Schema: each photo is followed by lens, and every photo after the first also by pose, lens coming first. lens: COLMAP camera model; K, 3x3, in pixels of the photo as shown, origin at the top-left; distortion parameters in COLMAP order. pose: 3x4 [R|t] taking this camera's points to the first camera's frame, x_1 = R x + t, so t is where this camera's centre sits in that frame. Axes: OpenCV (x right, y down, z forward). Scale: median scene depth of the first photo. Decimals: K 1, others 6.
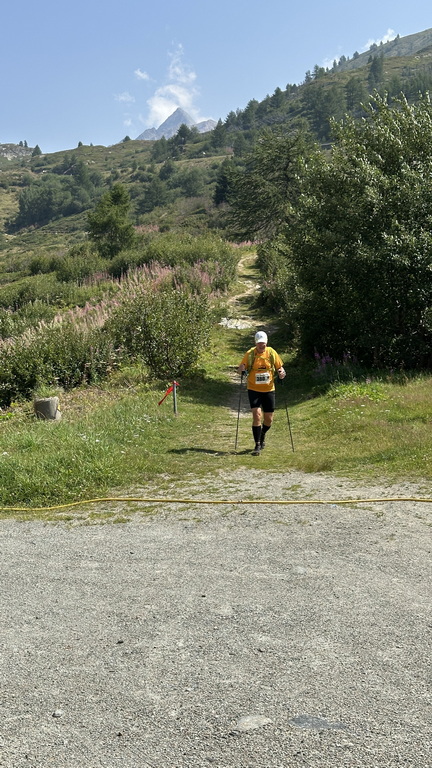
lens RADIAL K [[1028.3, 0, 220.9], [0, 1028.3, 385.3], [0, 0, 1]] dist [0.121092, 0.000000]
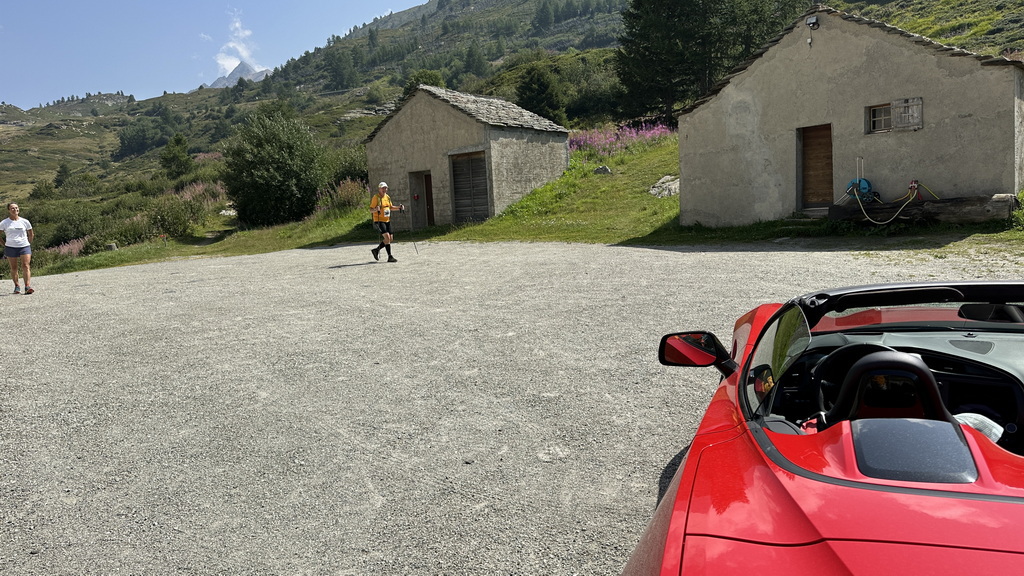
lens RADIAL K [[717.4, 0, 511.6], [0, 717.4, 297.1], [0, 0, 1]] dist [0.000457, 0.003186]
pose [[0.956041, -0.107291, 0.272899, 0.059822], [0.089516, 0.993019, 0.076808, 0.019373], [-0.279234, -0.049003, 0.958972, -0.215522]]
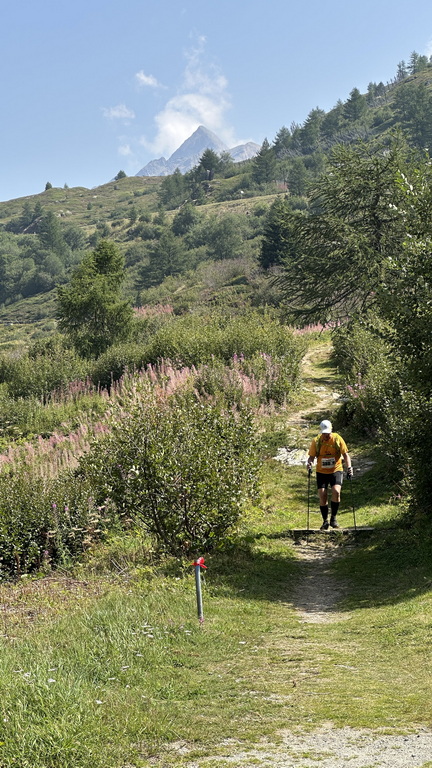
lens RADIAL K [[1647.4, 0, 215.2], [0, 1647.4, 384.5], [0, 0, 1]] dist [0.085638, 0.000000]
pose [[0.998918, -0.029715, -0.035785, -0.000099], [0.025773, 0.994033, -0.105987, -0.000820], [0.038720, 0.104950, 0.993723, 0.019885]]
